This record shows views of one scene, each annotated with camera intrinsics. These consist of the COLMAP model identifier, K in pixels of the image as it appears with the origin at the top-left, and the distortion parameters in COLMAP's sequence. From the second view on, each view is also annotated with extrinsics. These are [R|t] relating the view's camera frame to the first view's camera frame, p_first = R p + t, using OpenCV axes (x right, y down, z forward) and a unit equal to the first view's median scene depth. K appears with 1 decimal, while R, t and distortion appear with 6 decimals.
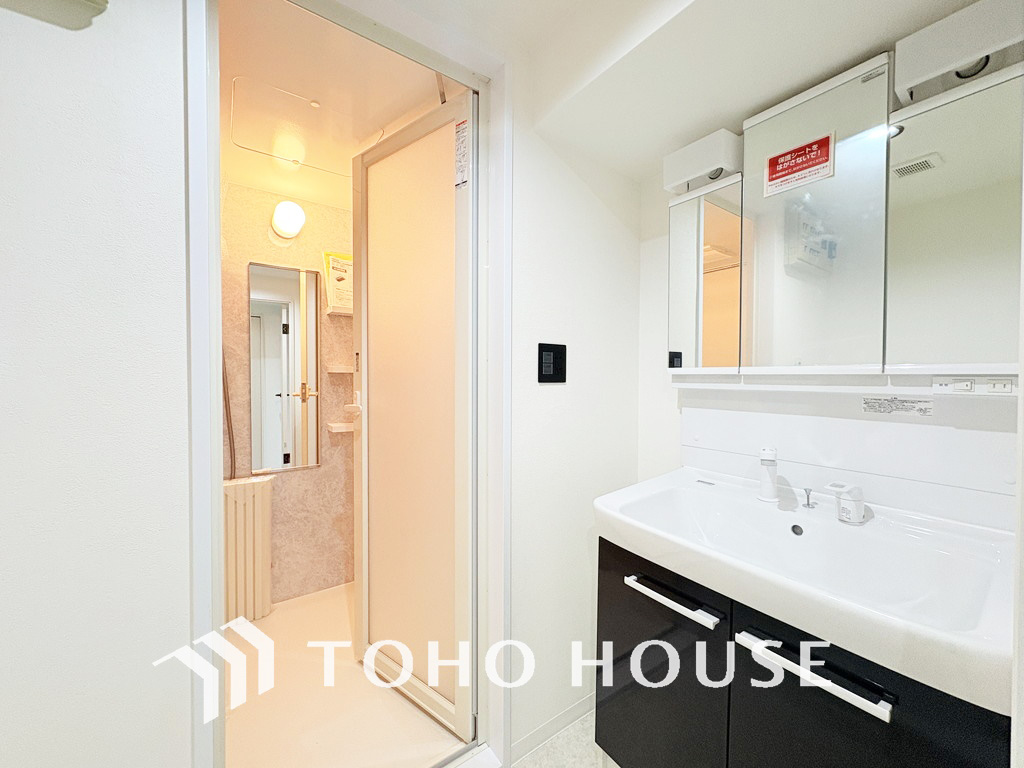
lens RADIAL K [[407.0, 0, 512.9], [0, 407.0, 383.2], [0, 0, 1]] dist [-0.002834, -0.000026]
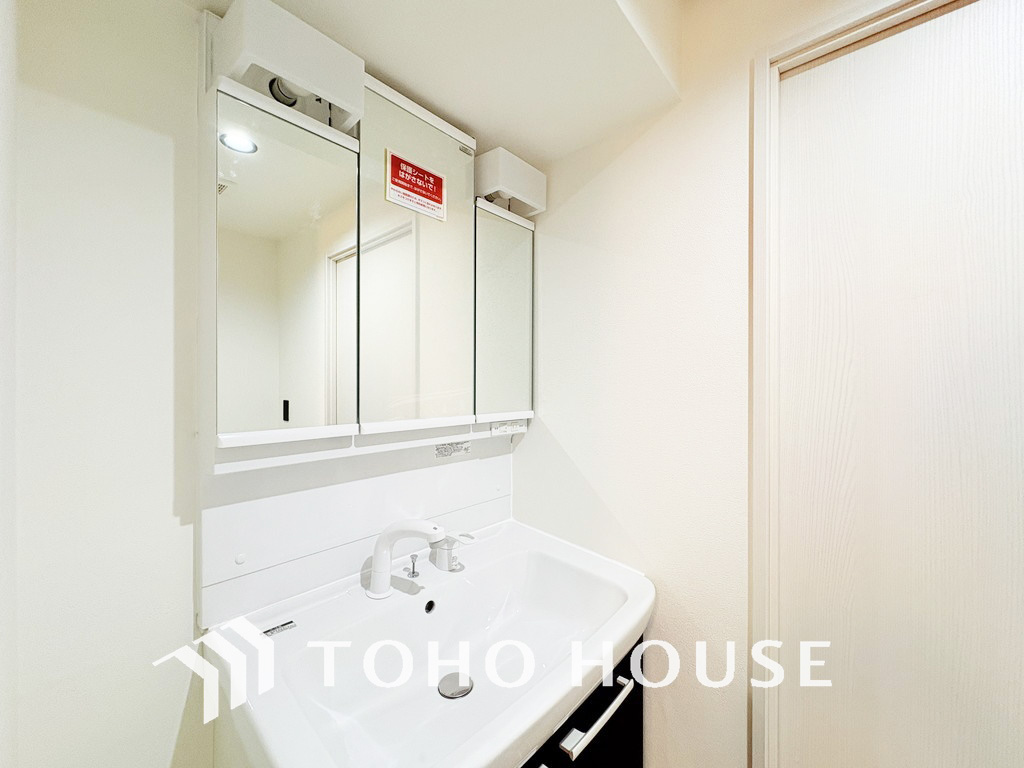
lens RADIAL K [[407.0, 0, 510.8], [0, 407.0, 382.3], [0, 0, 1]] dist [-0.002834, -0.000026]
pose [[-0.212937, -0.007568, 0.977037, -0.170992], [0.008461, 0.999918, 0.009589, -0.115398], [-0.977029, 0.010308, -0.212856, 0.899801]]
